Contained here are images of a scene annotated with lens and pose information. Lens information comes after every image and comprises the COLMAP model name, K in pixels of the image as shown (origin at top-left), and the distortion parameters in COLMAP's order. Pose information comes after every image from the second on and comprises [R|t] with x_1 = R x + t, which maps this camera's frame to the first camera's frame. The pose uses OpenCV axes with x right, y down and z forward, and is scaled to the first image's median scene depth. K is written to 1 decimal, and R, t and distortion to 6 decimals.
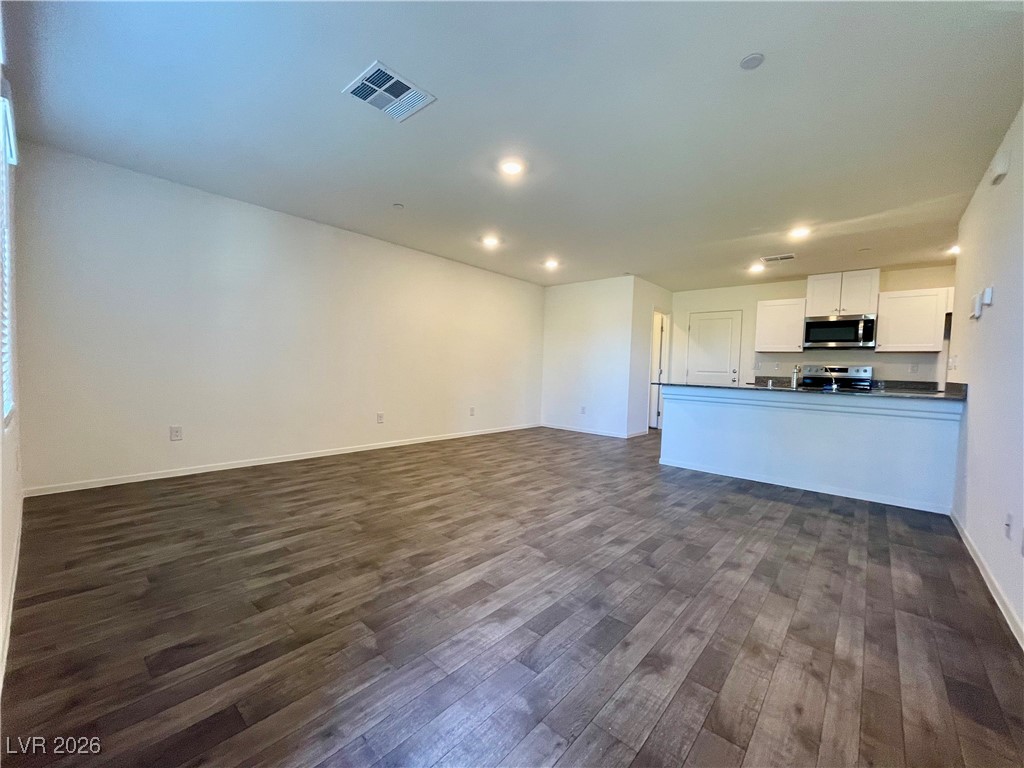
lens RADIAL K [[416.4, 0, 504.1], [0, 416.4, 382.9], [0, 0, 1]] dist [-0.000503, -0.000649]
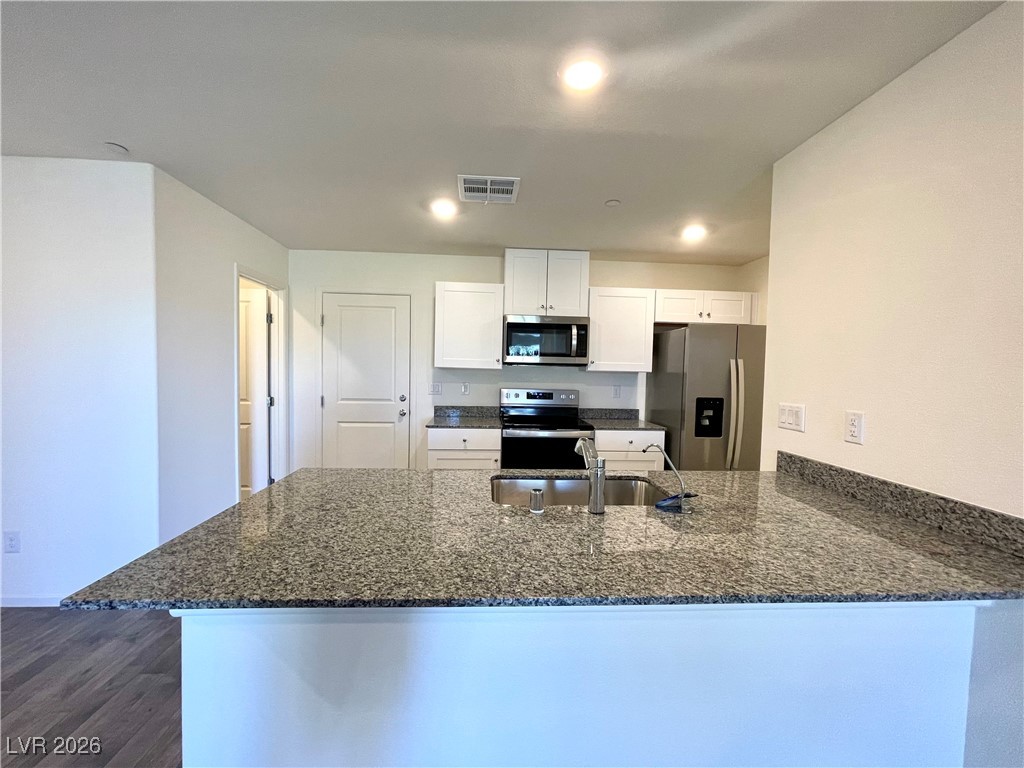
lens RADIAL K [[416.4, 0, 513.9], [0, 416.4, 382.7], [0, 0, 1]] dist [-0.000503, -0.000649]
pose [[0.688501, -0.044572, 0.723865, 0.300400], [0.028262, 0.999000, 0.034631, -0.083415], [-0.724685, -0.003386, 0.689072, 0.608730]]
